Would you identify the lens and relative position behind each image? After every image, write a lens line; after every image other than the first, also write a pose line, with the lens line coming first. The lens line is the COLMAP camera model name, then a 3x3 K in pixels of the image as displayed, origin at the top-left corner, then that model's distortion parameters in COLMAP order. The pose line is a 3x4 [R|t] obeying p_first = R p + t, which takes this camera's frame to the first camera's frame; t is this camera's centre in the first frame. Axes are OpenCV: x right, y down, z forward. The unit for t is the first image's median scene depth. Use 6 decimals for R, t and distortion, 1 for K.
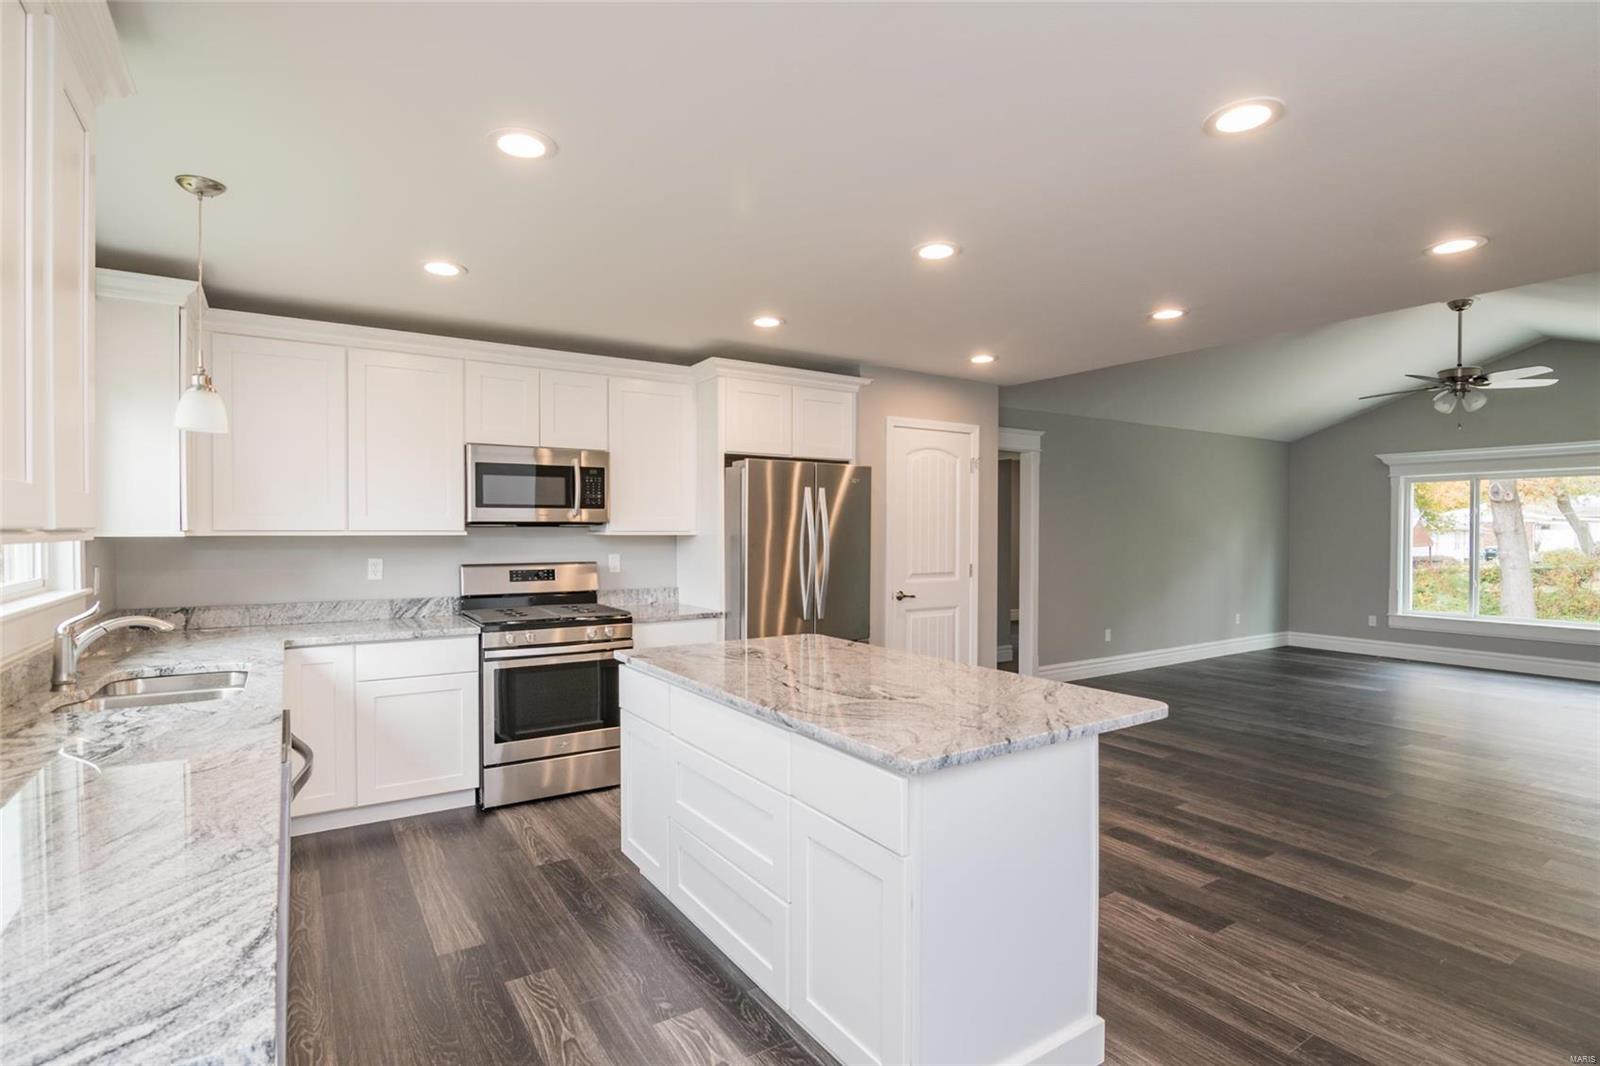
lens RADIAL K [[781.2, 0, 807.5], [0, 781.2, 533.4], [0, 0, 1]] dist [0.001323, -0.001047]
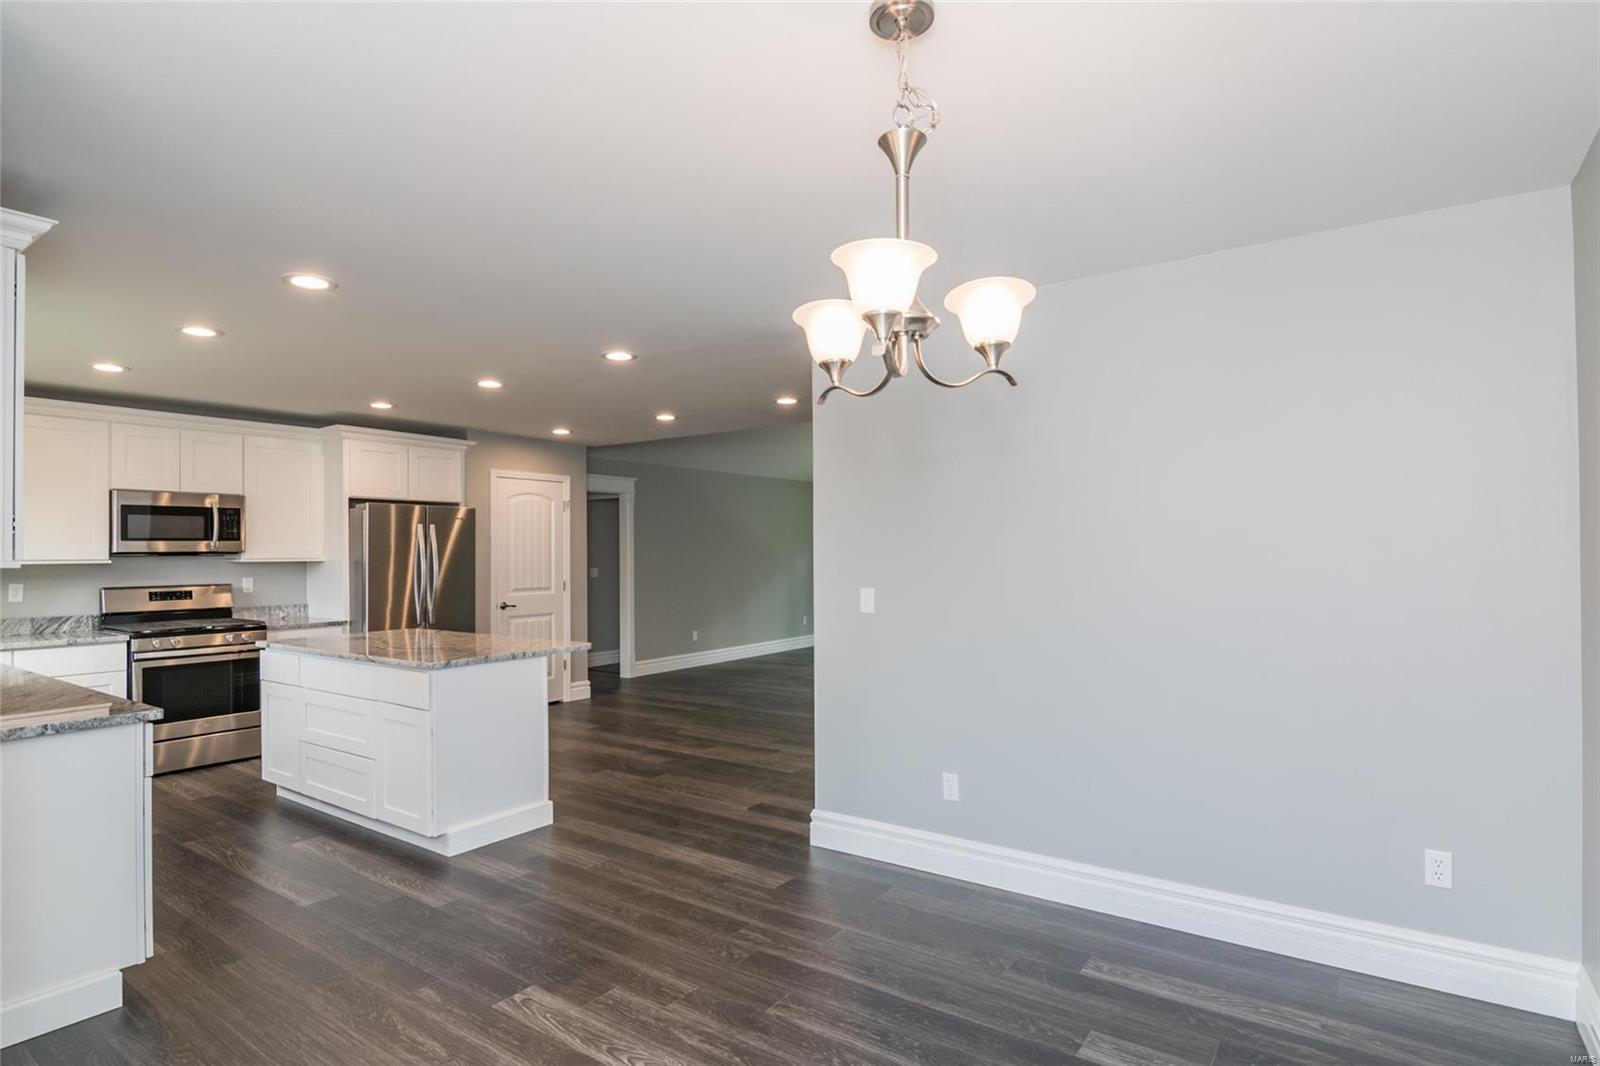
lens RADIAL K [[821.3, 0, 813.0], [0, 821.3, 544.8], [0, 0, 1]] dist [-0.007179, -0.003753]
pose [[0.926639, -0.004088, 0.375931, 0.096732], [0.009864, 0.999861, -0.013441, 0.001226], [-0.375823, 0.016164, 0.926550, -0.549000]]
